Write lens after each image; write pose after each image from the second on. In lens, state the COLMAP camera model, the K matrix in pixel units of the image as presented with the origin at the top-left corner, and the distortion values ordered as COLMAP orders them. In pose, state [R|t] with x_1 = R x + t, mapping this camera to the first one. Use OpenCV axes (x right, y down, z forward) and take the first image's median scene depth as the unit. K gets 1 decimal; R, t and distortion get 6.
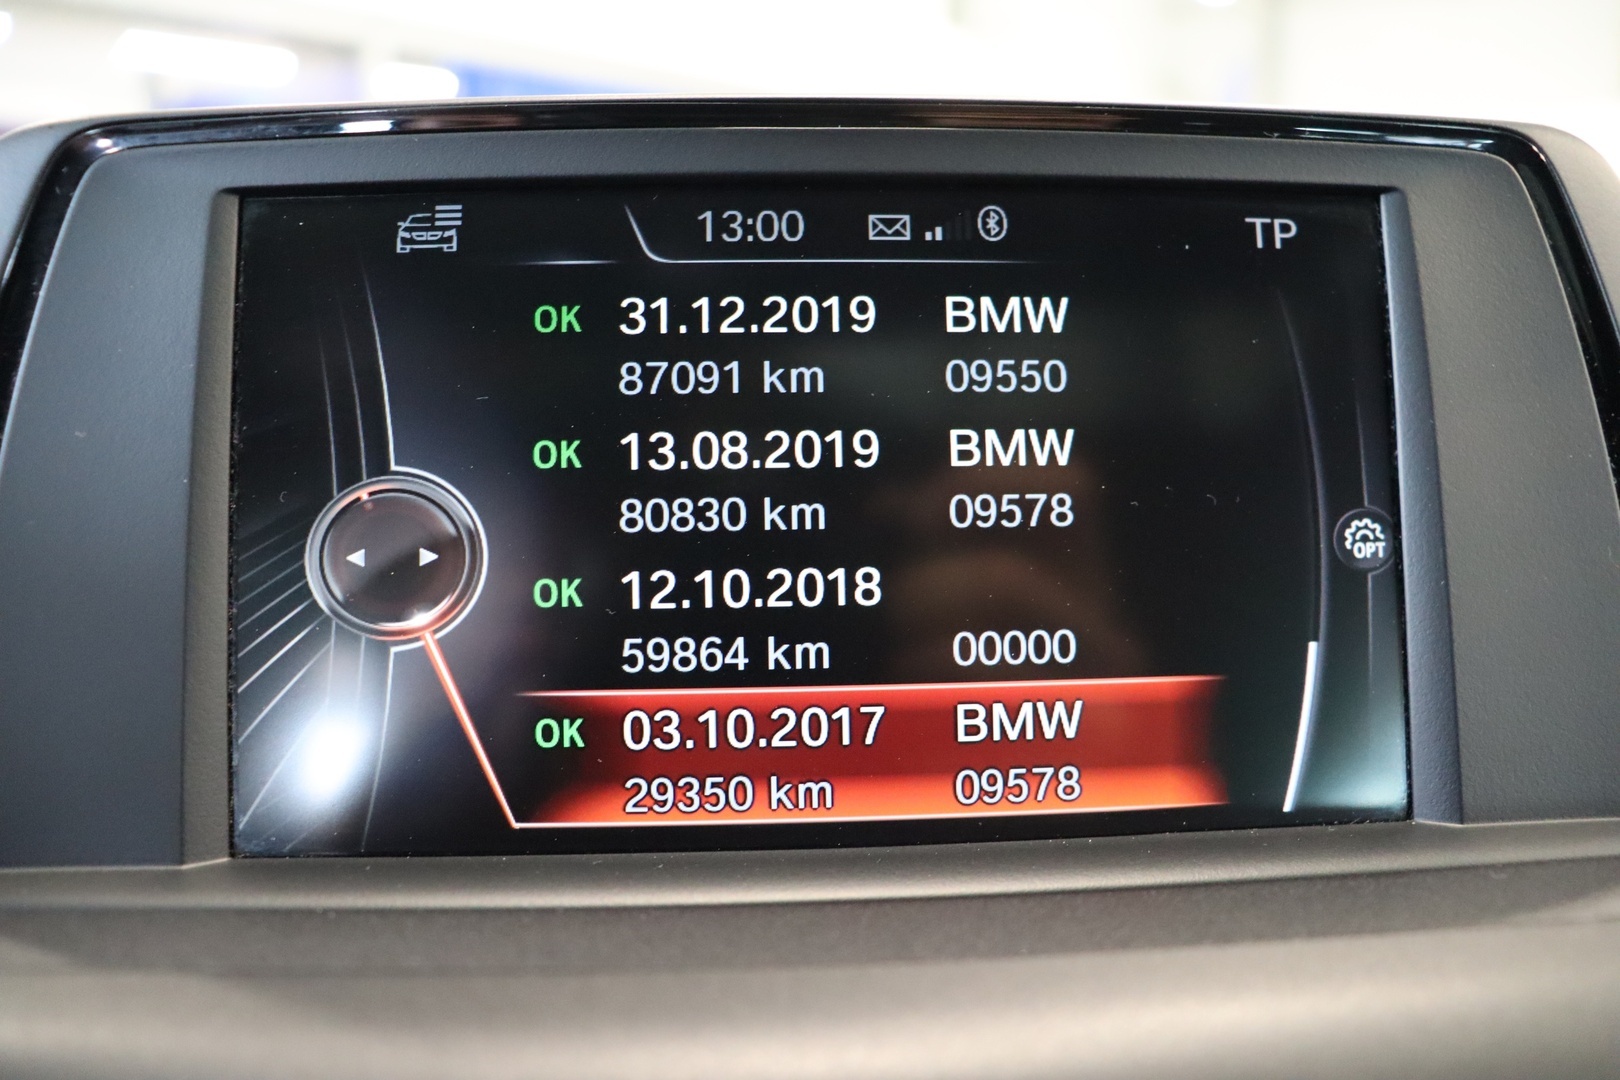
lens RADIAL K [[1345.9, 0, 811.6], [0, 1345.9, 543.5], [0, 0, 1]] dist [-0.210778, 0.137402]
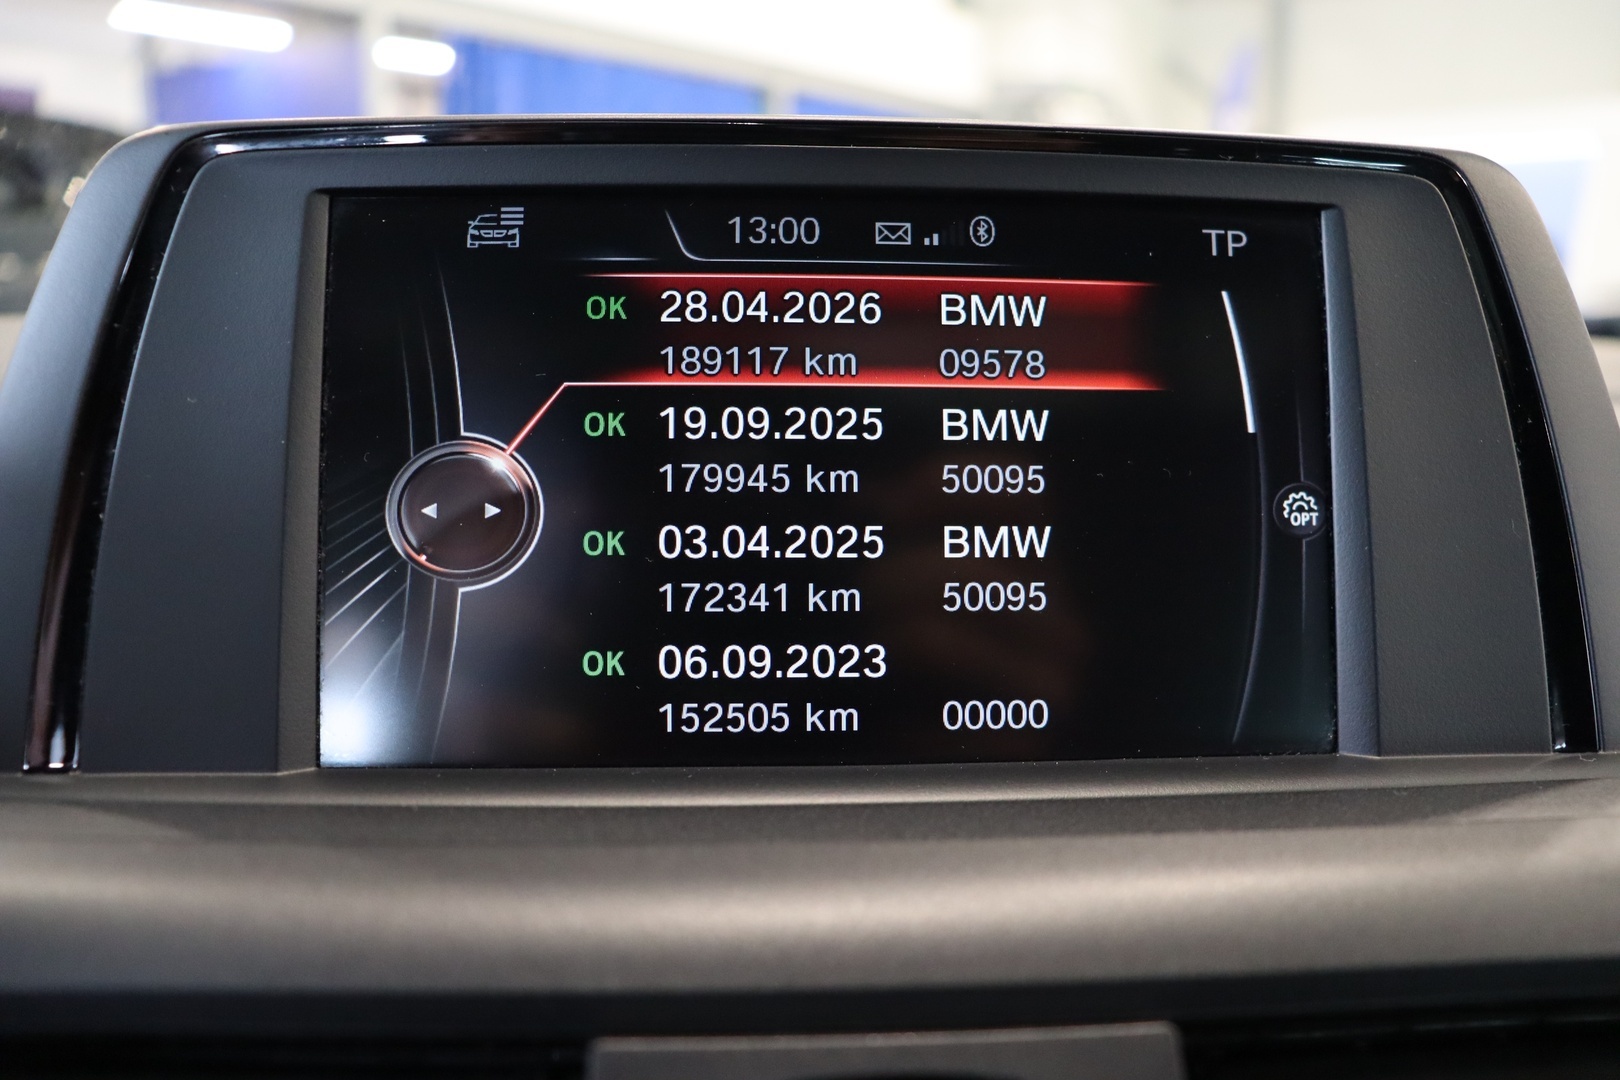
lens RADIAL K [[1345.9, 0, 818.5], [0, 1345.9, 542.9], [0, 0, 1]] dist [-0.210778, 0.137402]
pose [[0.999851, 0.015706, 0.007214, -0.011106], [-0.015815, 0.999758, 0.015272, 0.015753], [-0.006973, -0.015384, 0.999857, -0.167420]]
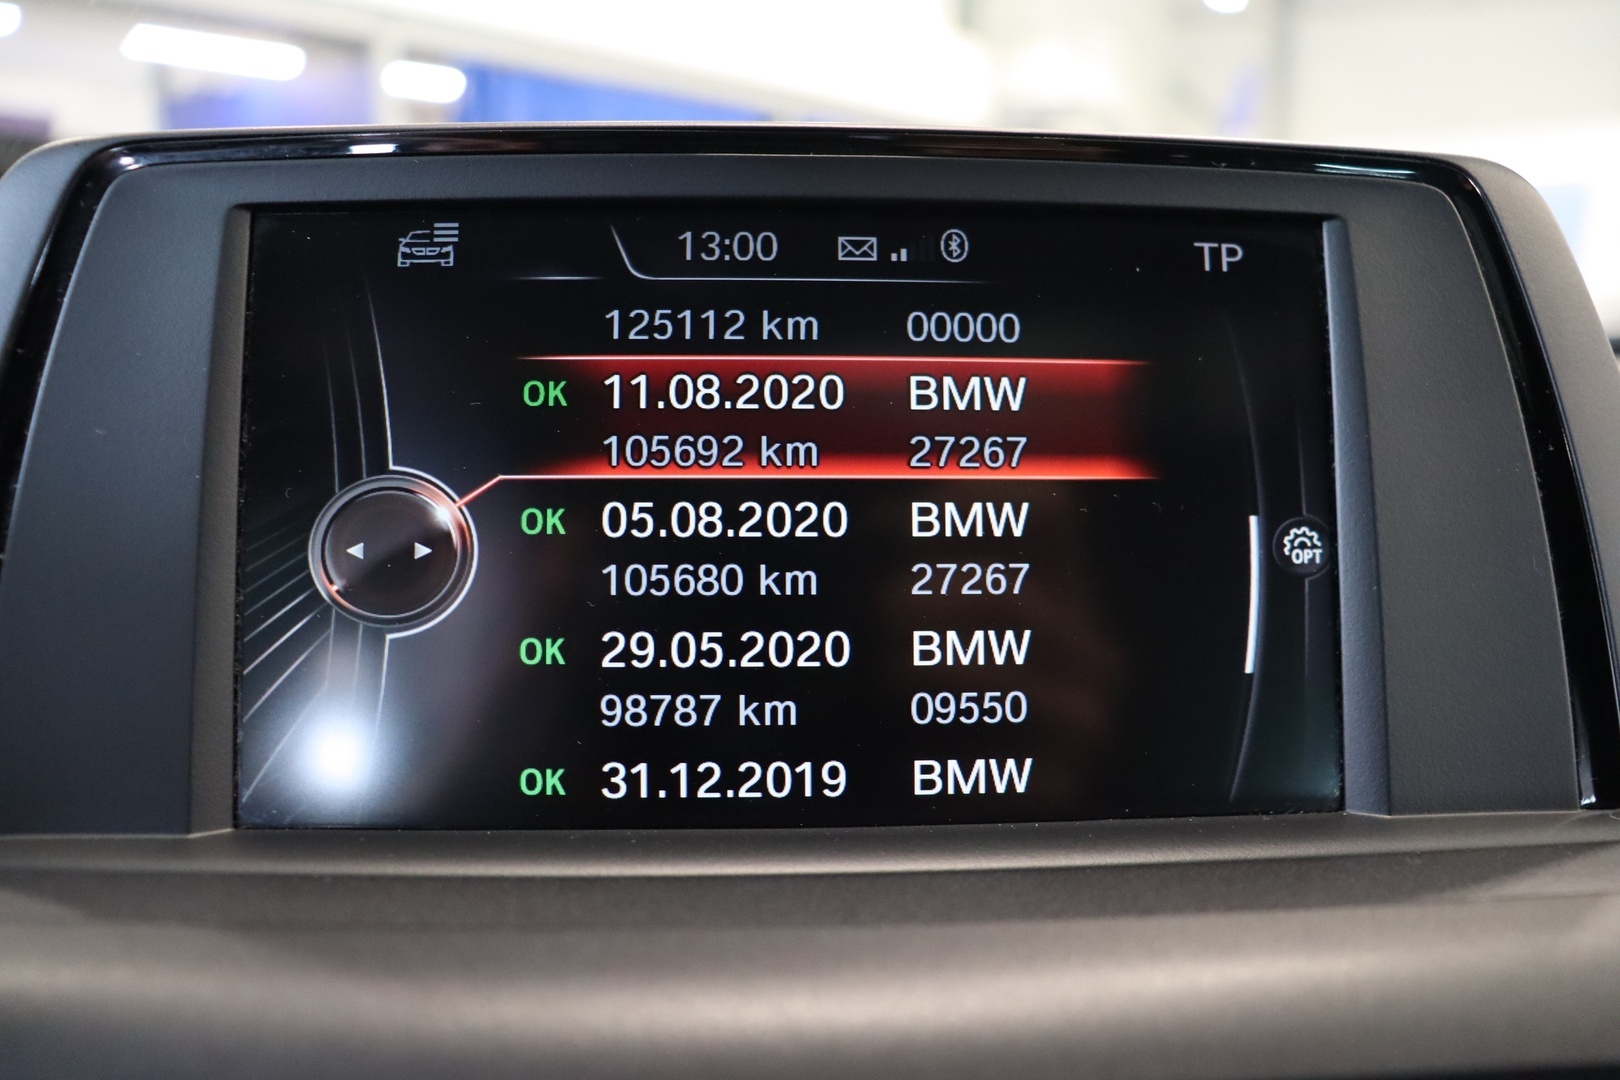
lens RADIAL K [[1345.9, 0, 821.1], [0, 1345.9, 537.1], [0, 0, 1]] dist [-0.210778, 0.137402]
pose [[0.999907, 0.013429, 0.002322, 0.030483], [-0.013415, 0.999891, -0.006165, 0.001280], [-0.002404, 0.006133, 0.999978, -0.072051]]
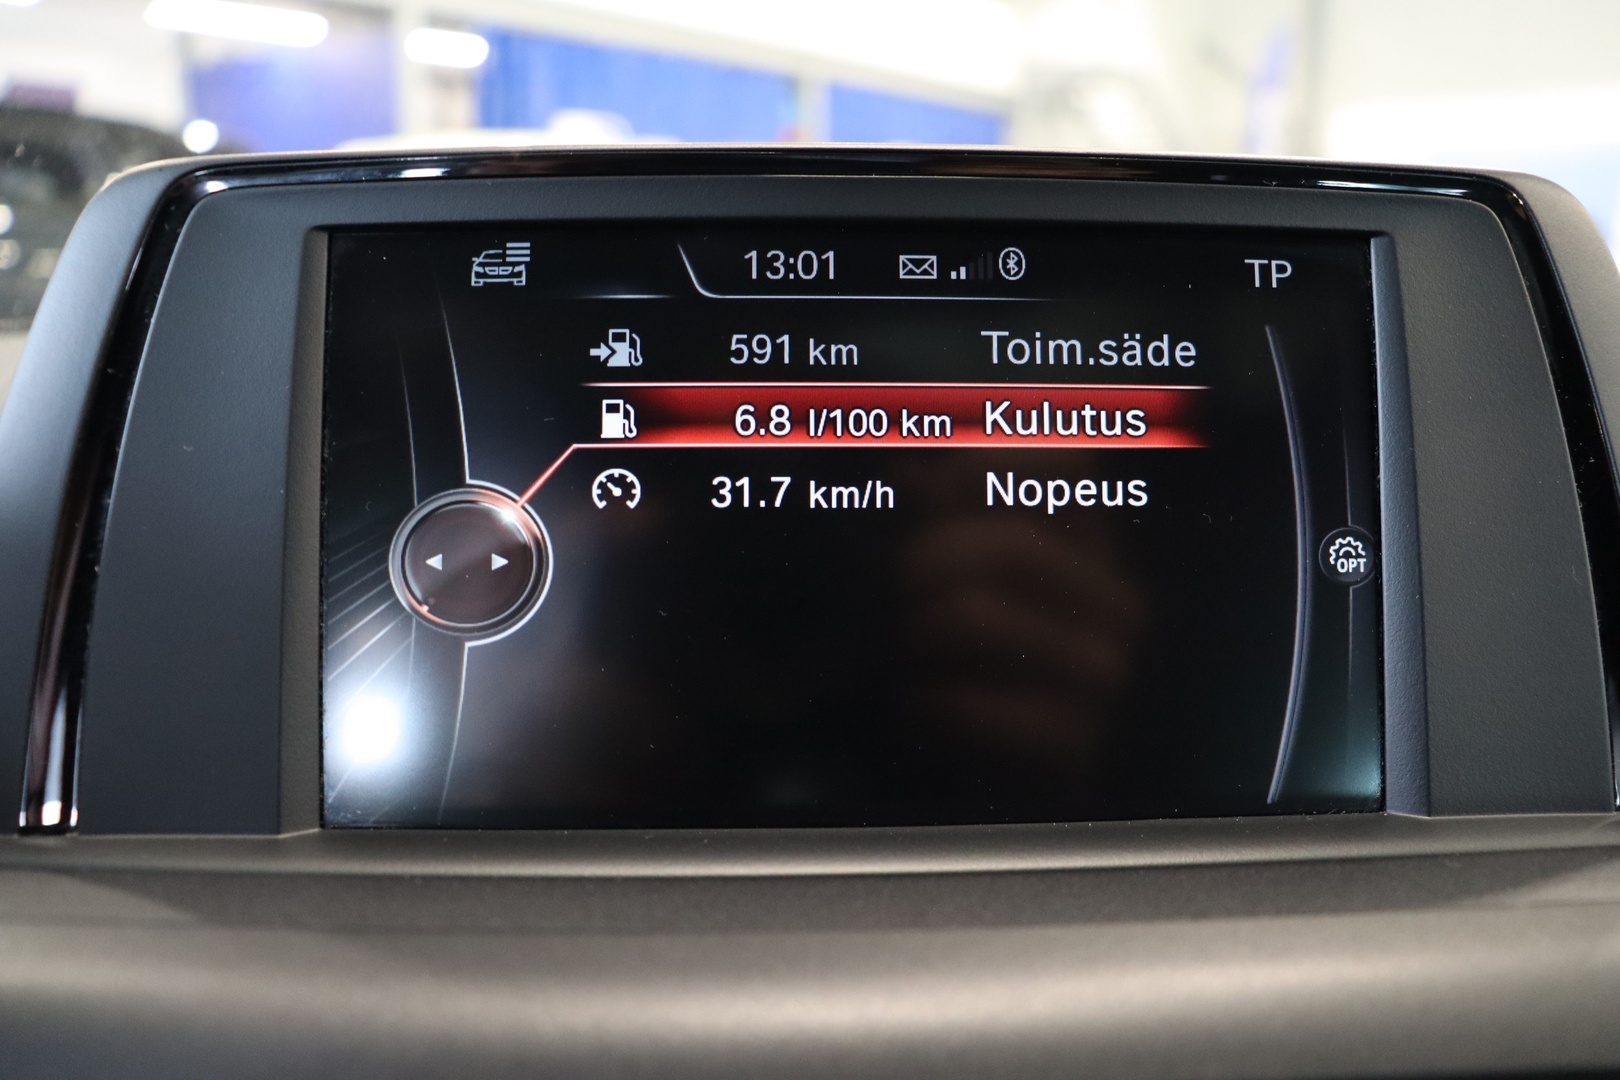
lens RADIAL K [[1345.9, 0, 811.8], [0, 1345.9, 545.6], [0, 0, 1]] dist [-0.210778, 0.137402]
pose [[0.999634, 0.013335, -0.023548, -0.000486], [-0.012741, 0.999601, 0.025191, -0.034635], [0.023874, -0.024882, 0.999405, -0.112370]]
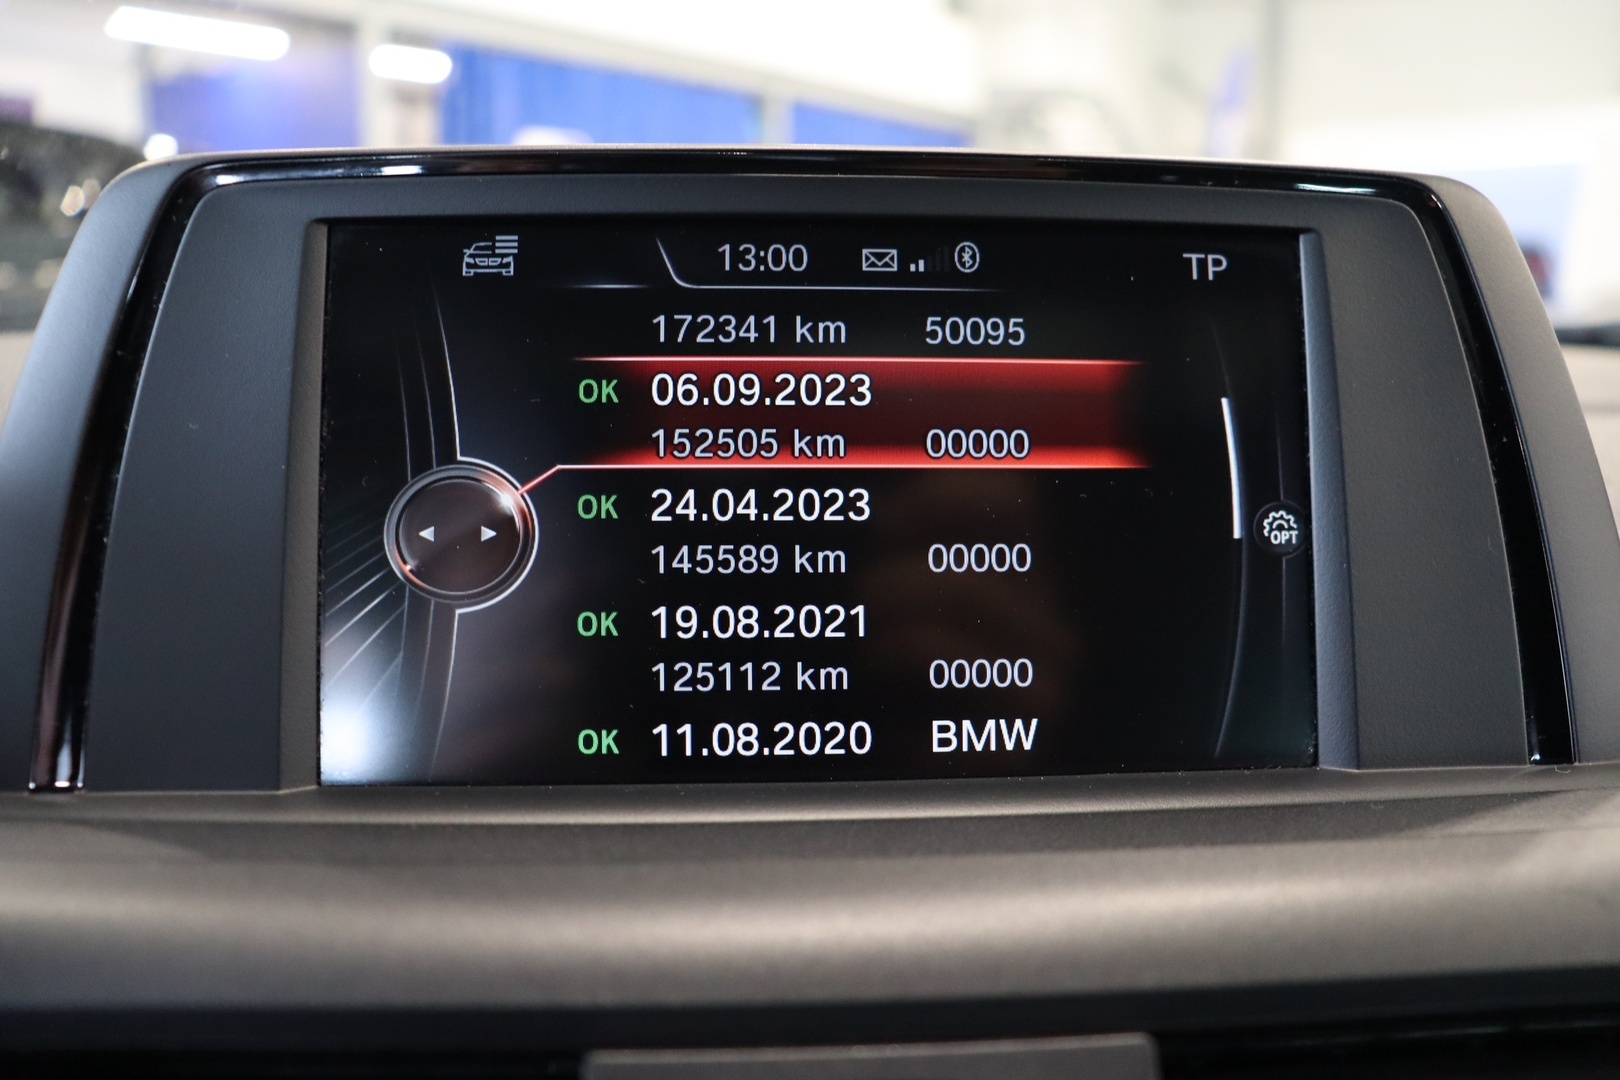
lens RADIAL K [[1345.9, 0, 822.0], [0, 1345.9, 536.9], [0, 0, 1]] dist [-0.210778, 0.137402]
pose [[0.999872, 0.011394, 0.011209, -0.003621], [-0.011461, 0.999917, 0.005930, 0.002554], [-0.011140, -0.006058, 0.999920, -0.193162]]
